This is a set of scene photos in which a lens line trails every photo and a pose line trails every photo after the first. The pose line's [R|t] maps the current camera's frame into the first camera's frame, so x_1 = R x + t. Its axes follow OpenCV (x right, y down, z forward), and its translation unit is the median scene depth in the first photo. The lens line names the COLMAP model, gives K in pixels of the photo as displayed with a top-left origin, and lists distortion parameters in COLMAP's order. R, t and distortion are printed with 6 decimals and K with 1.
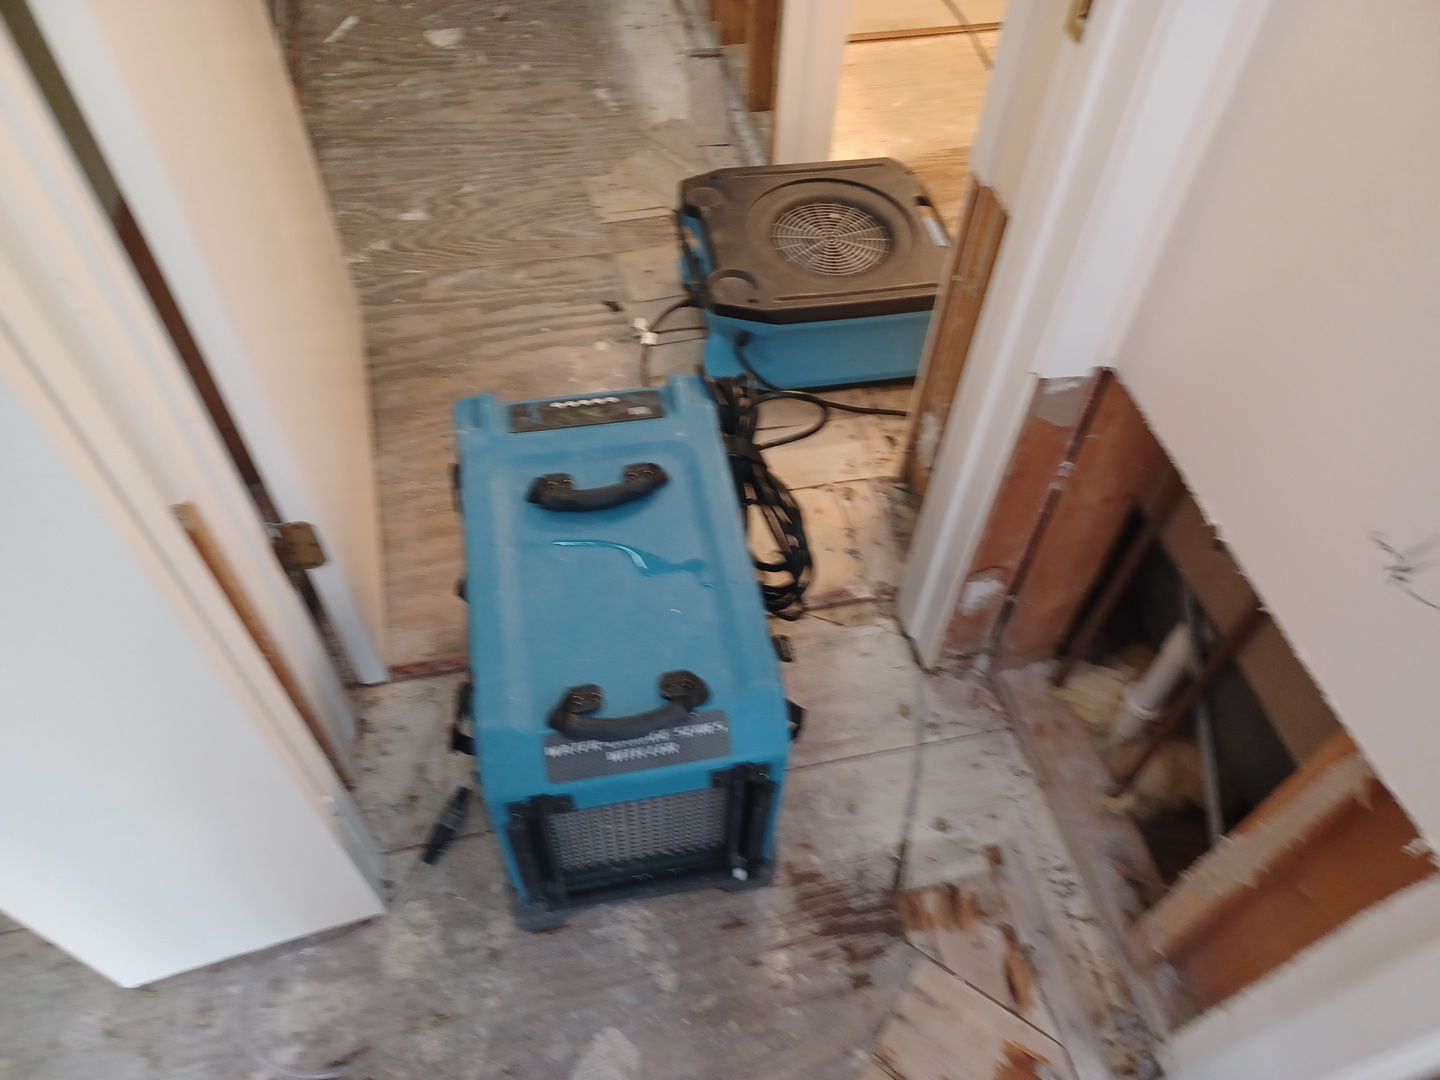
lens RADIAL K [[1053.2, 0, 721.9], [0, 1053.2, 540.3], [0, 0, 1]] dist [0.049577, 0.000713]
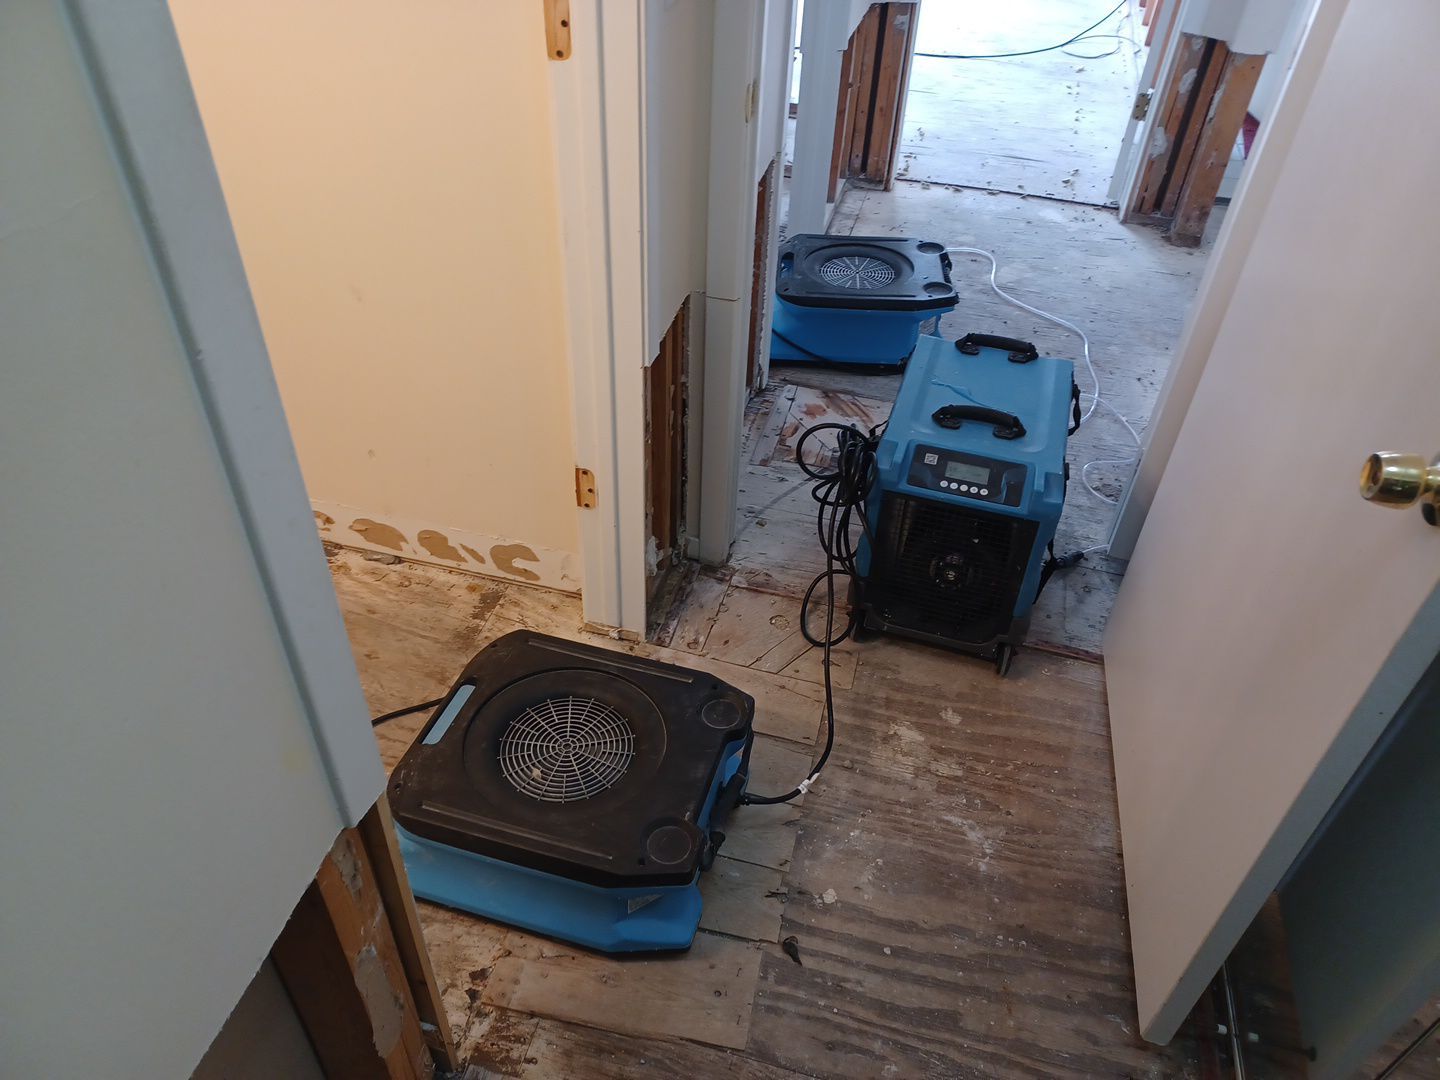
lens RADIAL K [[1053.2, 0, 723.1], [0, 1053.2, 541.4], [0, 0, 1]] dist [0.049577, 0.000713]
pose [[-0.882198, -0.351406, 0.313434, -0.203661], [0.332573, 0.006234, 0.943057, -1.000612], [-0.333350, 0.936202, 0.111369, 0.678108]]
